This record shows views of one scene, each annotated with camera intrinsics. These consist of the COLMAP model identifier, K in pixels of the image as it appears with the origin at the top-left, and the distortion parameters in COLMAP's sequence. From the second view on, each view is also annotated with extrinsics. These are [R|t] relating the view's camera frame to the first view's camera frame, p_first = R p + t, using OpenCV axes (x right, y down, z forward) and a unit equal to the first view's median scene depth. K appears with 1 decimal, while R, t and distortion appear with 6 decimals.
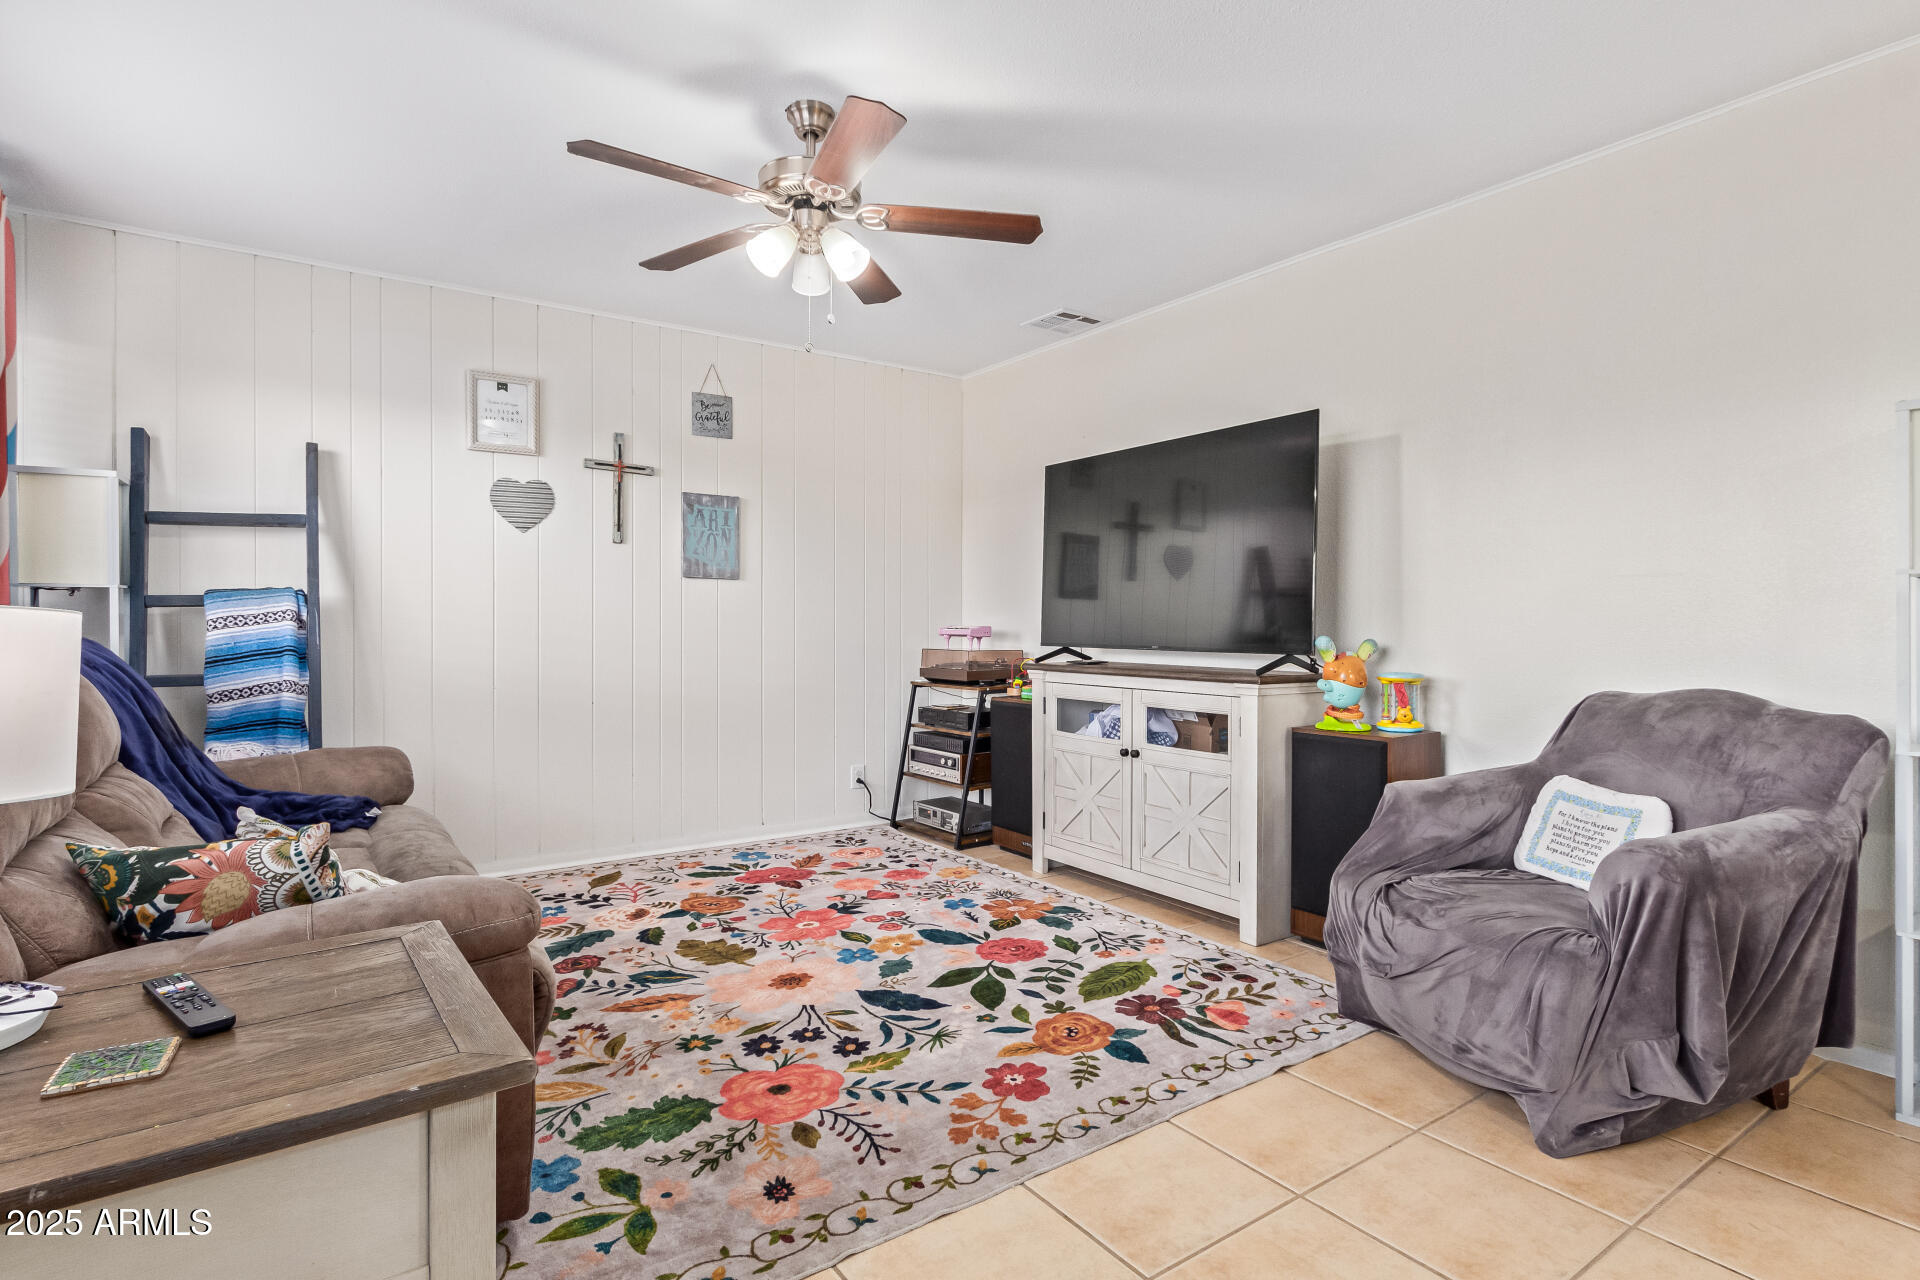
lens RADIAL K [[955.8, 0, 977.7], [0, 955.8, 625.5], [0, 0, 1]] dist [0.003157, 0.000983]
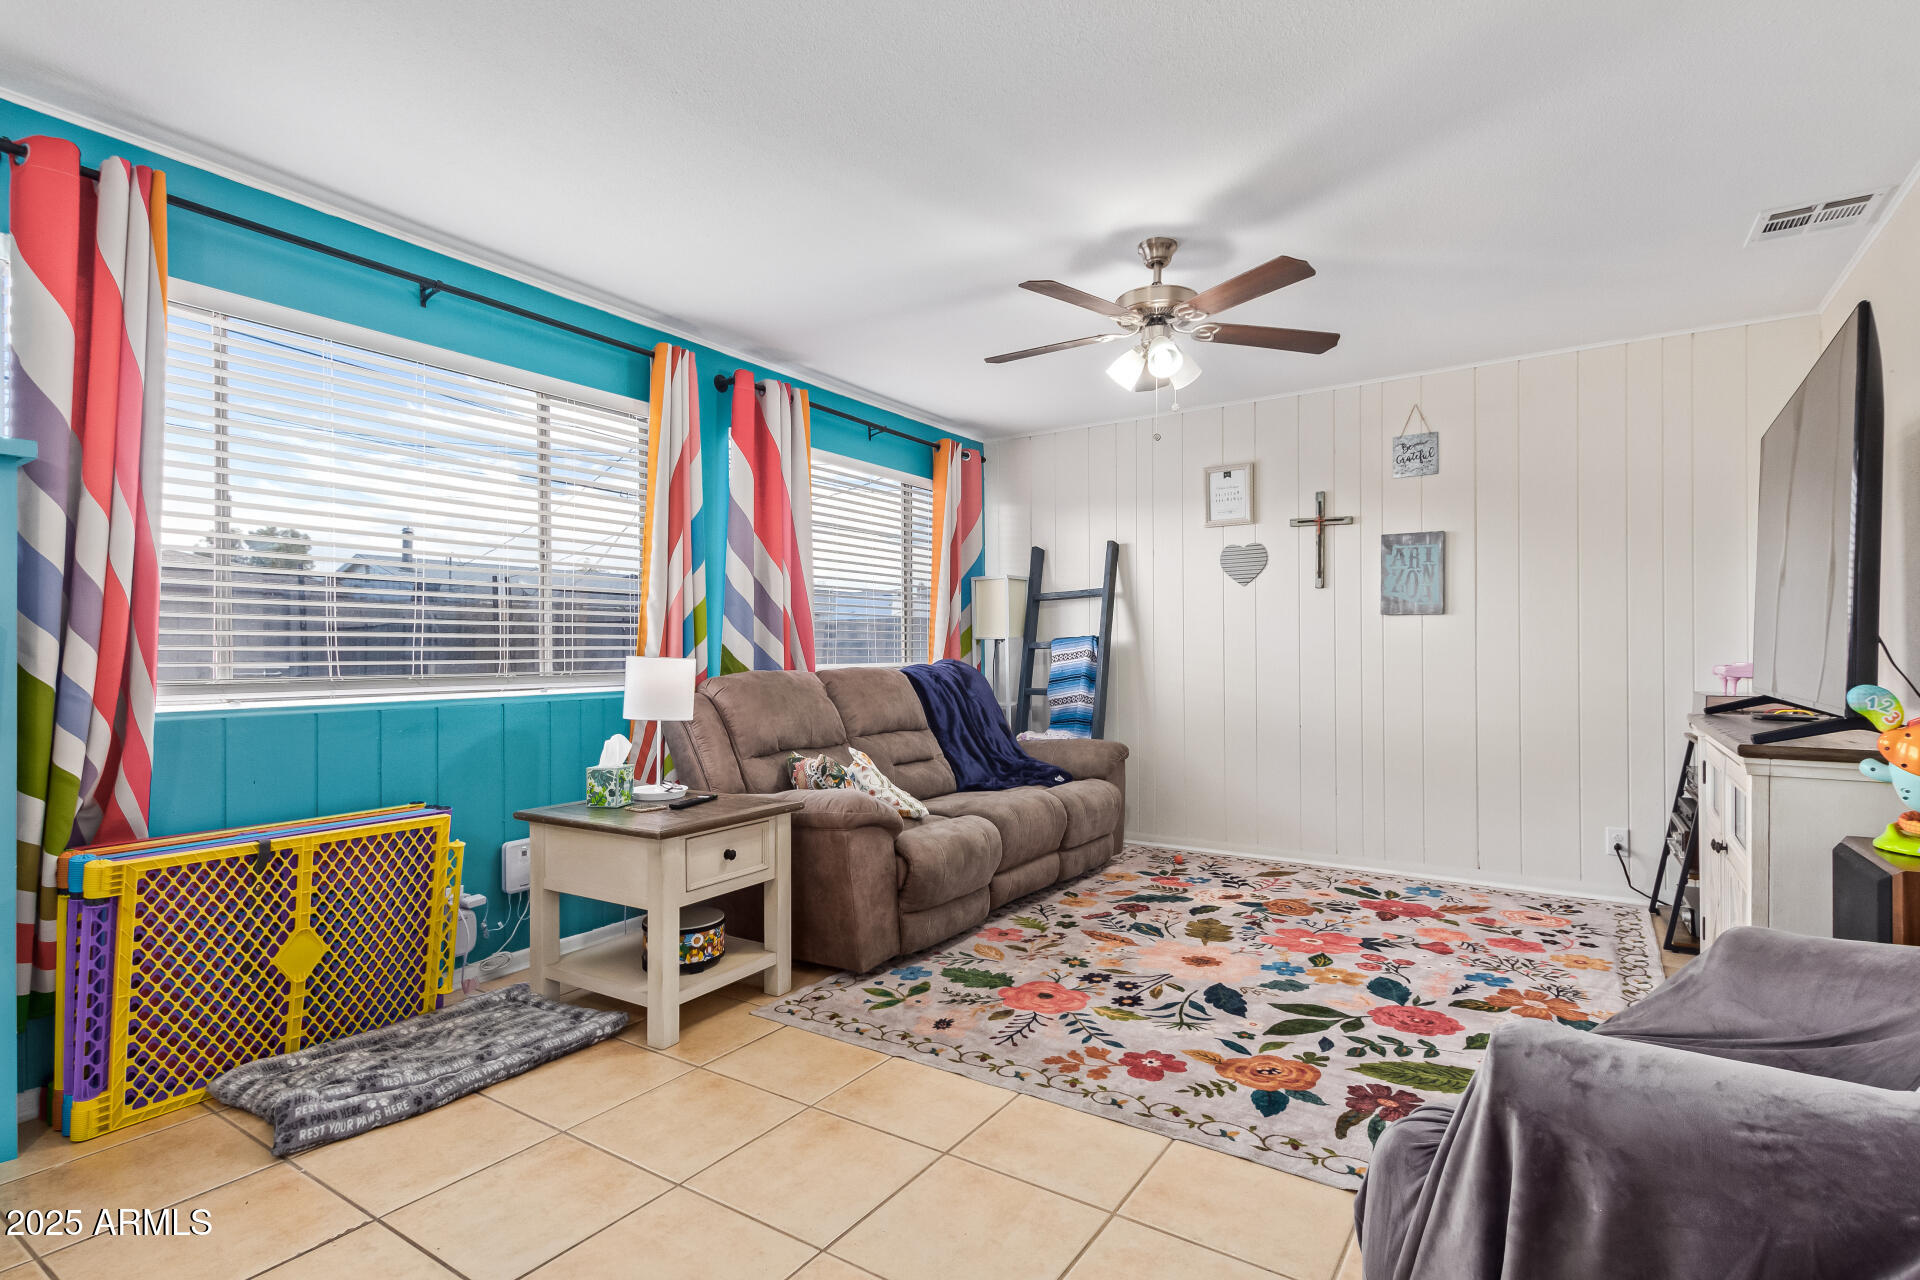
lens RADIAL K [[929.1, 0, 954.4], [0, 929.1, 652.5], [0, 0, 1]] dist [0.009435, -0.000144]
pose [[0.356302, -0.003734, -0.934363, 0.775111], [0.000339, 0.999992, -0.003866, -0.007722], [0.934371, 0.001061, 0.356301, 0.300071]]
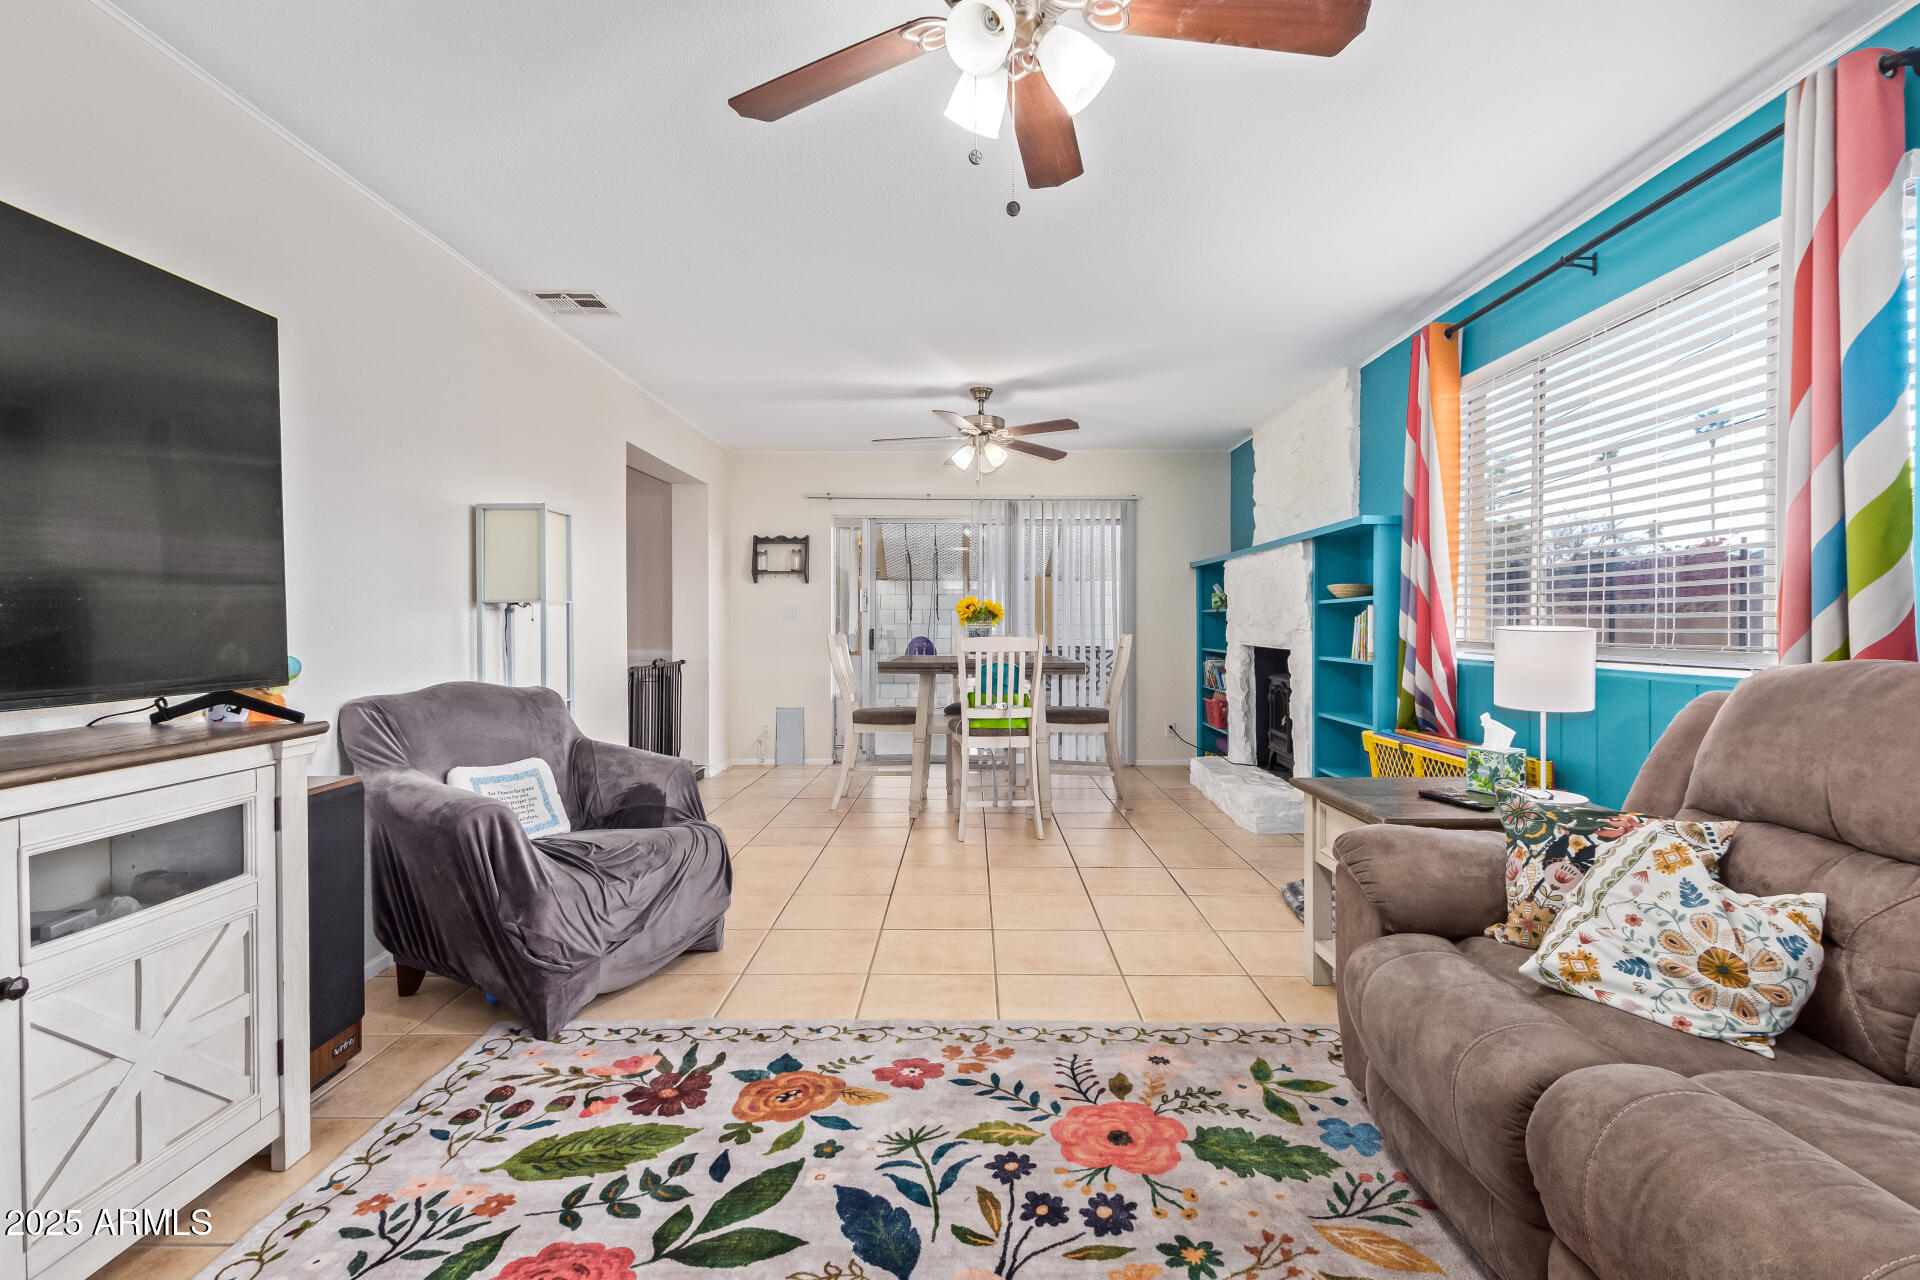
lens RADIAL K [[898.3, 0, 969.0], [0, 898.3, 630.4], [0, 0, 1]] dist [0.006274, 0.000075]
pose [[-0.811987, -0.005028, 0.583655, -0.456981], [0.002521, 0.999923, 0.012122, -0.016165], [-0.583671, 0.011314, -0.811912, 1.371327]]
